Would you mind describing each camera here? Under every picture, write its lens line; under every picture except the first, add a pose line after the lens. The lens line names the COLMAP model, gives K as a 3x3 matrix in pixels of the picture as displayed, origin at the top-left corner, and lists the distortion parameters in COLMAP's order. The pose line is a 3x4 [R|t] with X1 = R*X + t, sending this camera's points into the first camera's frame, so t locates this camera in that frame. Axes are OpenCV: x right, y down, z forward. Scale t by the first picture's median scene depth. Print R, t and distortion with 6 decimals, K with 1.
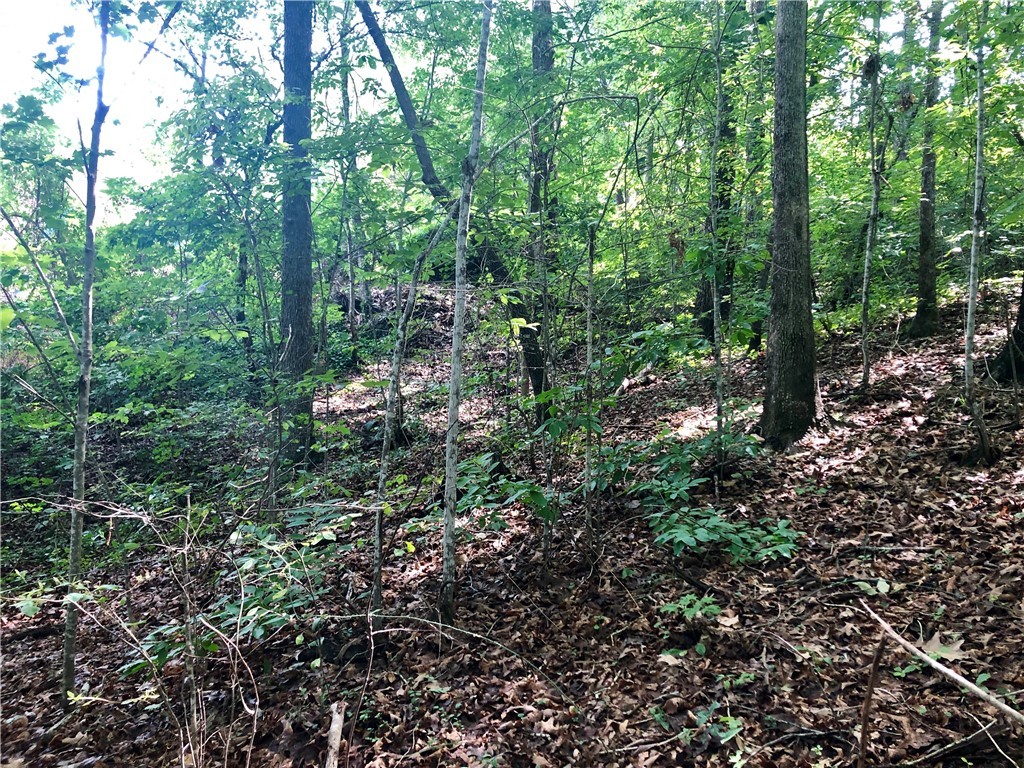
lens RADIAL K [[842.0, 0, 517.0], [0, 842.0, 376.3], [0, 0, 1]] dist [0.028289, -0.014019]
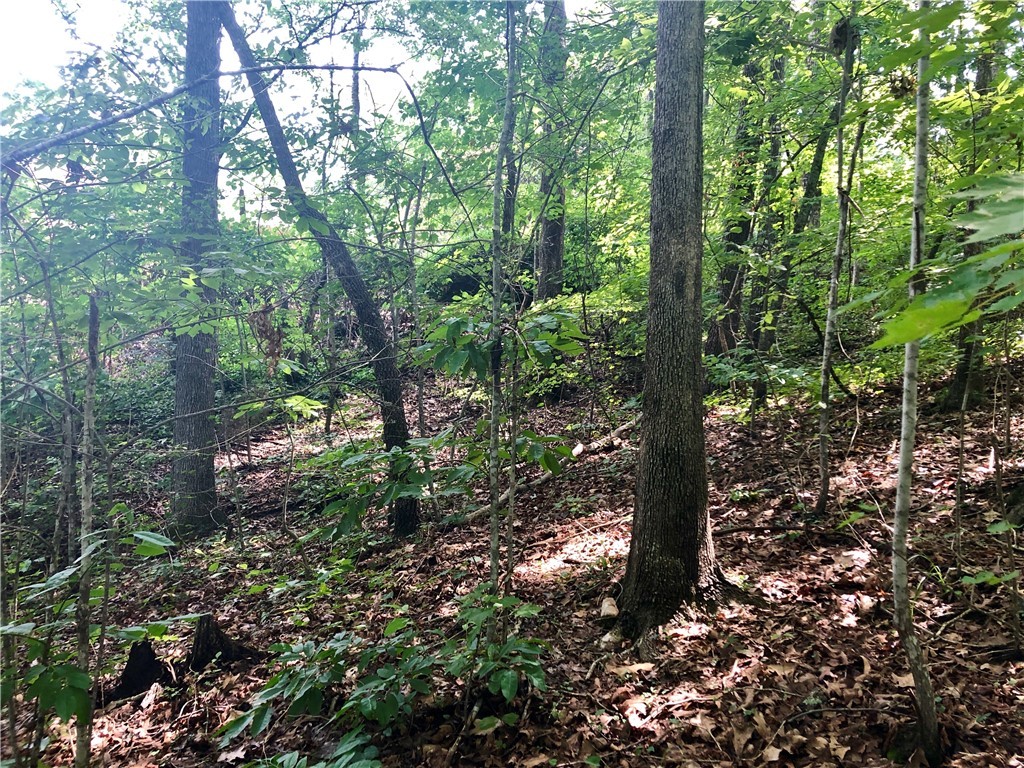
lens RADIAL K [[842.0, 0, 512.6], [0, 842.0, 384.3], [0, 0, 1]] dist [0.028289, -0.014019]
pose [[0.994416, 0.028958, -0.101482, 0.287158], [-0.029721, 0.999540, -0.006009, -0.094314], [0.101262, 0.008992, 0.994819, 0.380710]]
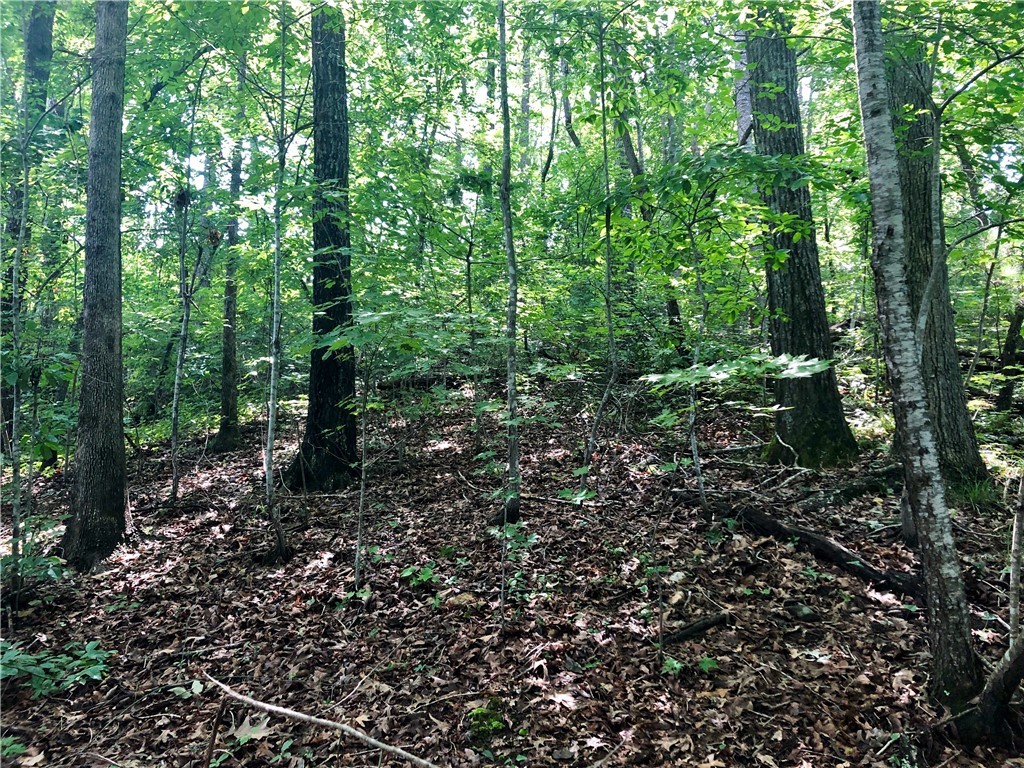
lens RADIAL K [[842.0, 0, 515.3], [0, 842.0, 382.2], [0, 0, 1]] dist [0.028289, -0.014019]
pose [[0.709857, 0.057041, 0.702033, -0.026505], [0.035725, 0.992517, -0.116766, 0.006557], [-0.703440, 0.107967, 0.702507, -0.029935]]
